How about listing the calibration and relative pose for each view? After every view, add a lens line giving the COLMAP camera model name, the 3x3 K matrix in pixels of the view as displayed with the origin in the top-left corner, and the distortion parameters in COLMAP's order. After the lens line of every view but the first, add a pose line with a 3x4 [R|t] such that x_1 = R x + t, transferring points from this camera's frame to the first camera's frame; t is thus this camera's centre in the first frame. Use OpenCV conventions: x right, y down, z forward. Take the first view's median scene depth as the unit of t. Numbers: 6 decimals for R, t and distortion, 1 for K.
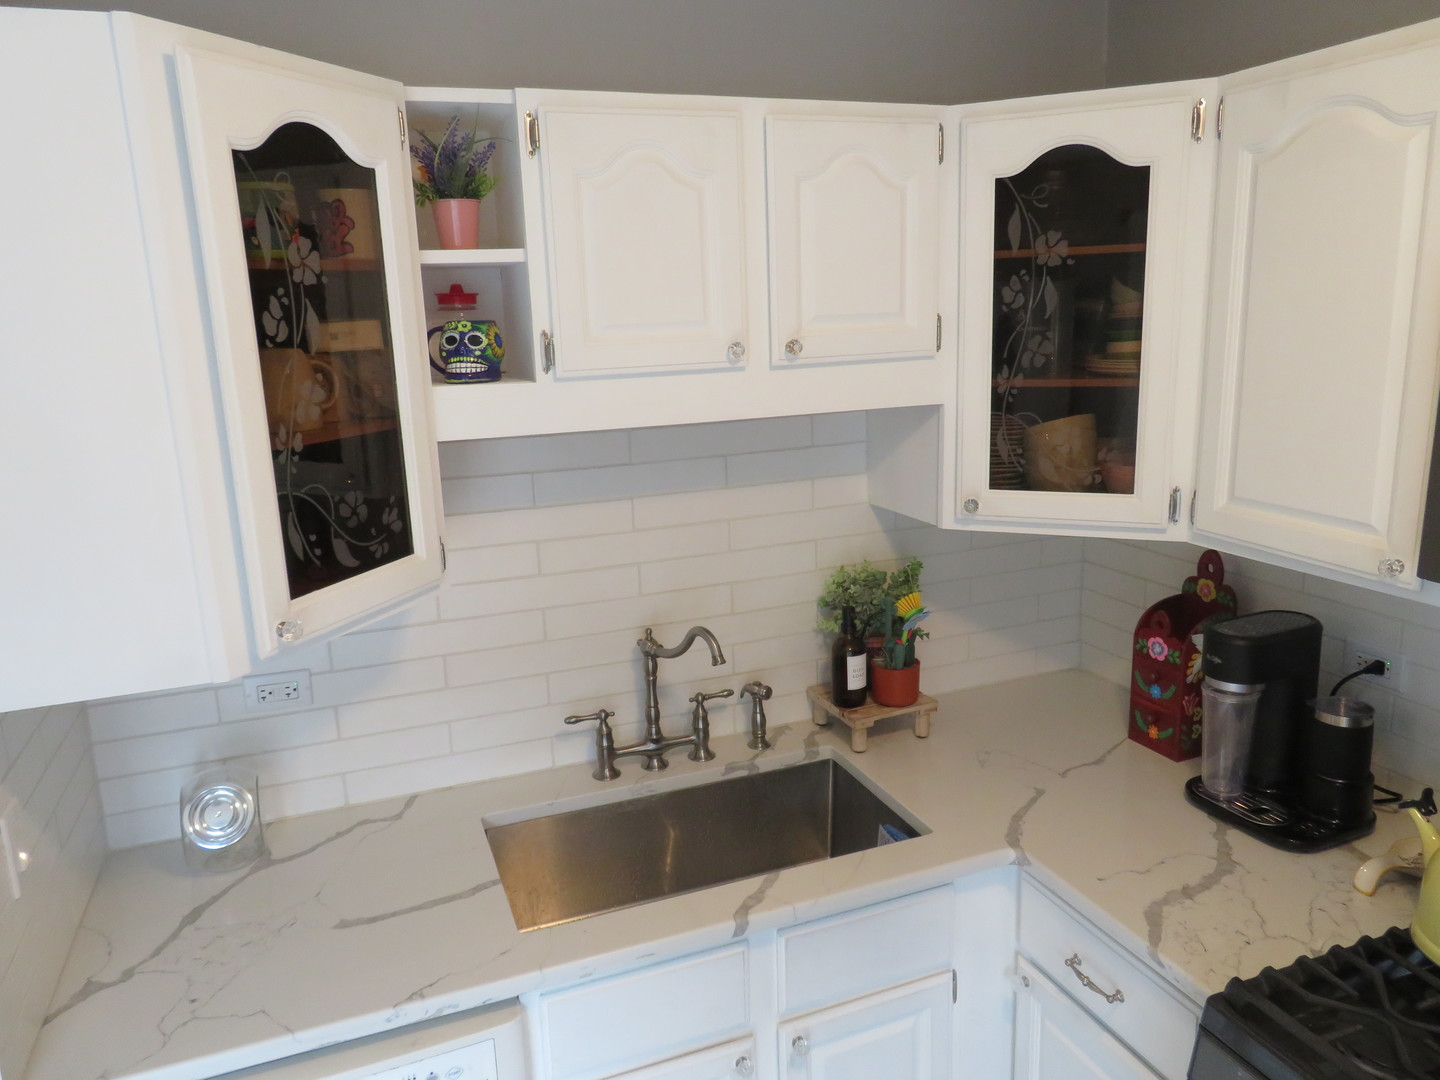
lens RADIAL K [[1026.7, 0, 726.8], [0, 1026.7, 537.6], [0, 0, 1]] dist [-0.004344, -0.007476]
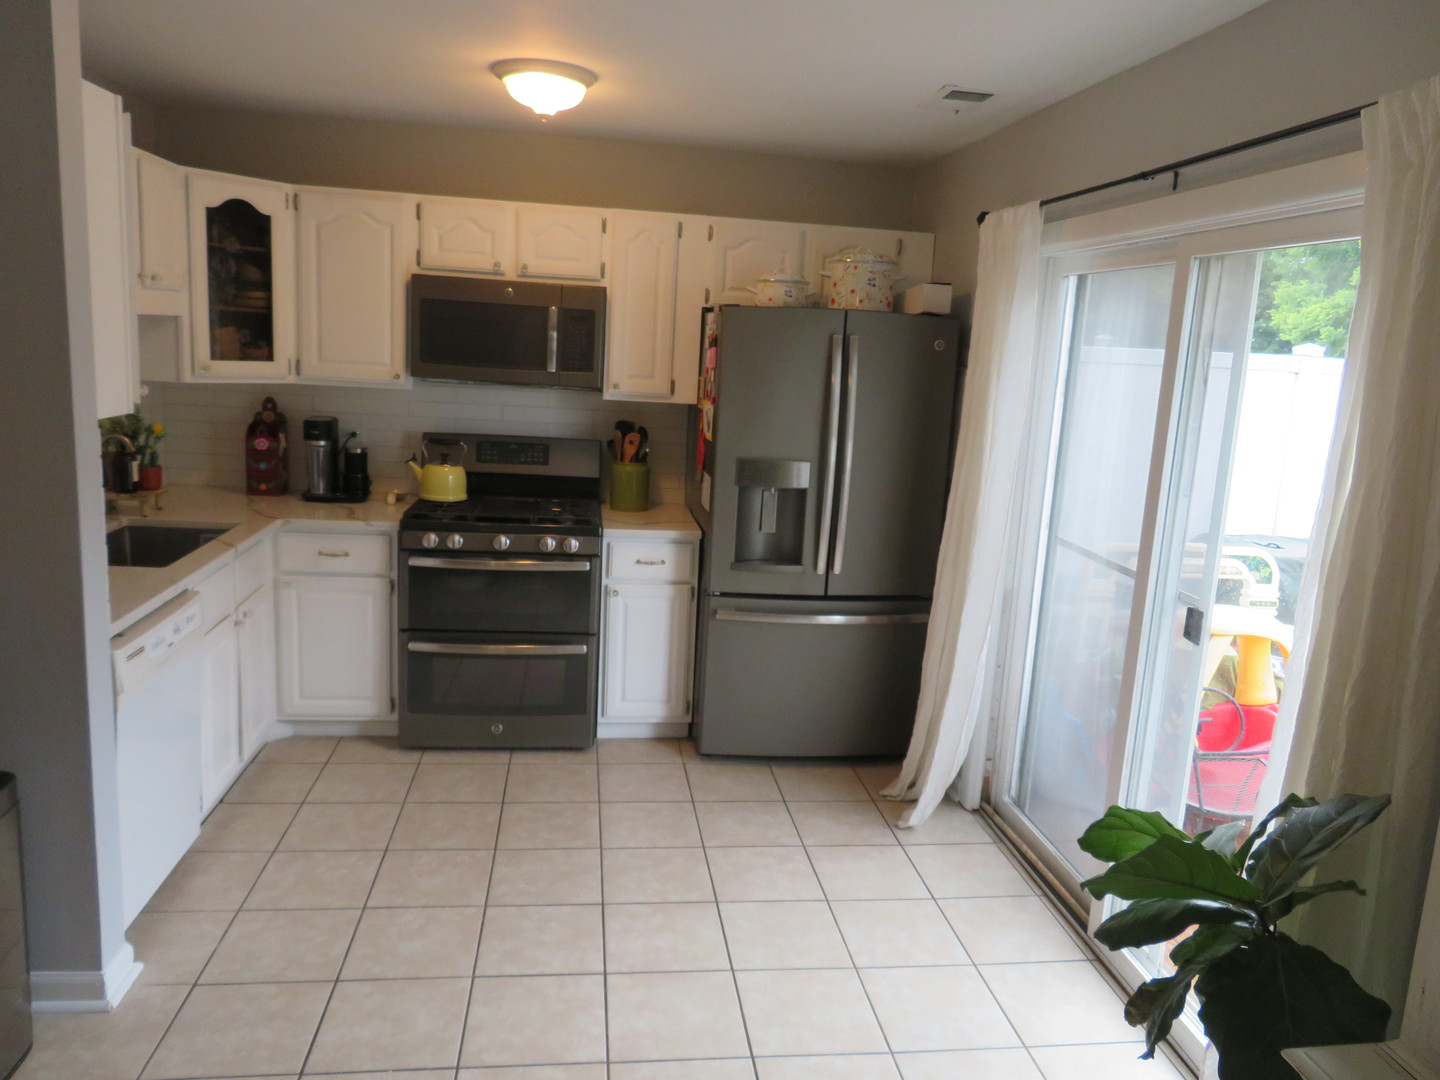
lens RADIAL K [[1026.7, 0, 717.9], [0, 1026.7, 544.9], [0, 0, 1]] dist [-0.004344, -0.007476]
pose [[0.233079, -0.144090, 0.961723, -1.582601], [0.144577, 0.983105, 0.112255, 0.239144], [-0.961650, 0.112879, 0.249974, -0.435958]]
